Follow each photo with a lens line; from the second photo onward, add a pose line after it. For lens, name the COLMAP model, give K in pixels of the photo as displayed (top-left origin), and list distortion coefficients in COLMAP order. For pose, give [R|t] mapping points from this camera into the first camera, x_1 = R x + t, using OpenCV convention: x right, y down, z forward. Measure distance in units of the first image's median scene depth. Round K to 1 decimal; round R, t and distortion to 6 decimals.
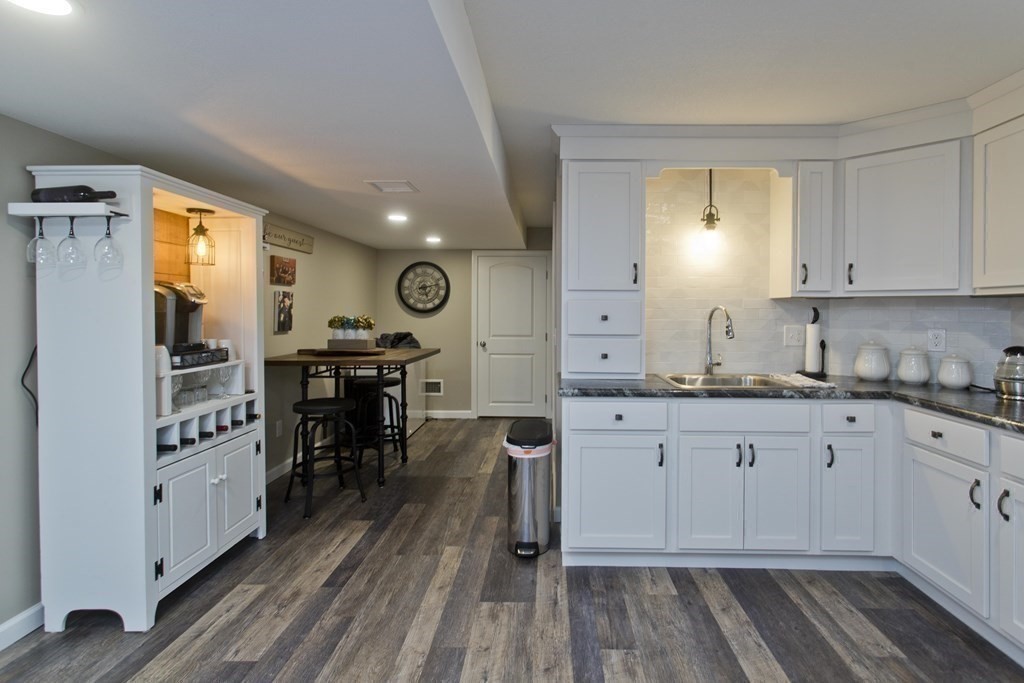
lens RADIAL K [[484.0, 0, 548.4], [0, 484.0, 322.4], [0, 0, 1]] dist [0.000445, 0.000411]
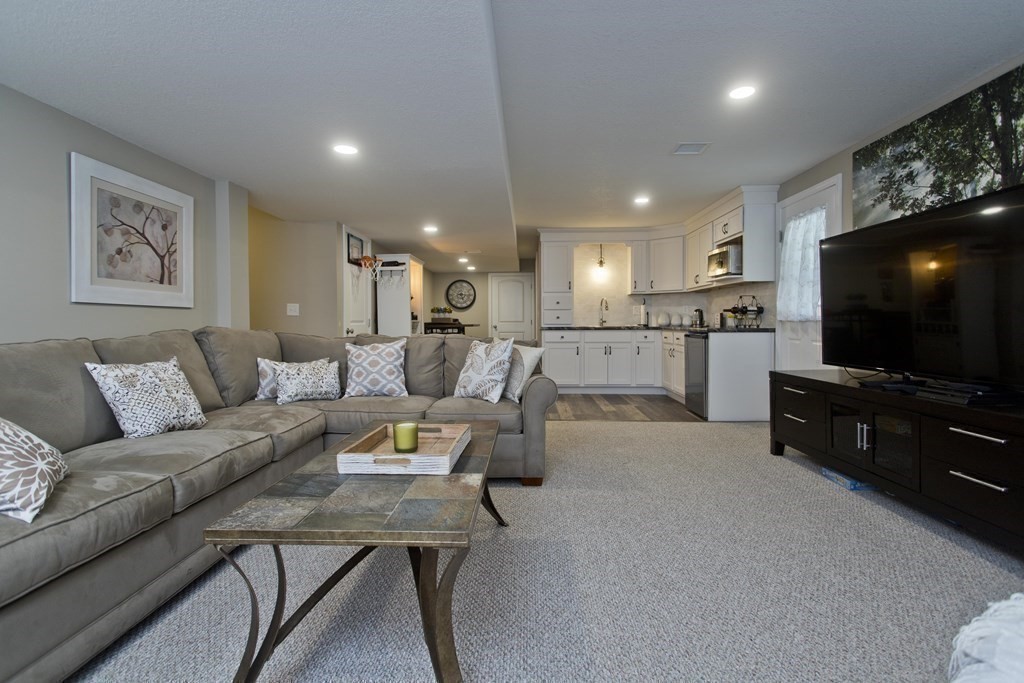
lens RADIAL K [[496.7, 0, 511.3], [0, 496.7, 329.9], [0, 0, 1]] dist [-0.003000, 0.000231]
pose [[0.999445, -0.010125, -0.031750, -0.050076], [0.009783, 0.999893, -0.010911, 0.161166], [0.031857, 0.010594, 0.999436, -1.643557]]
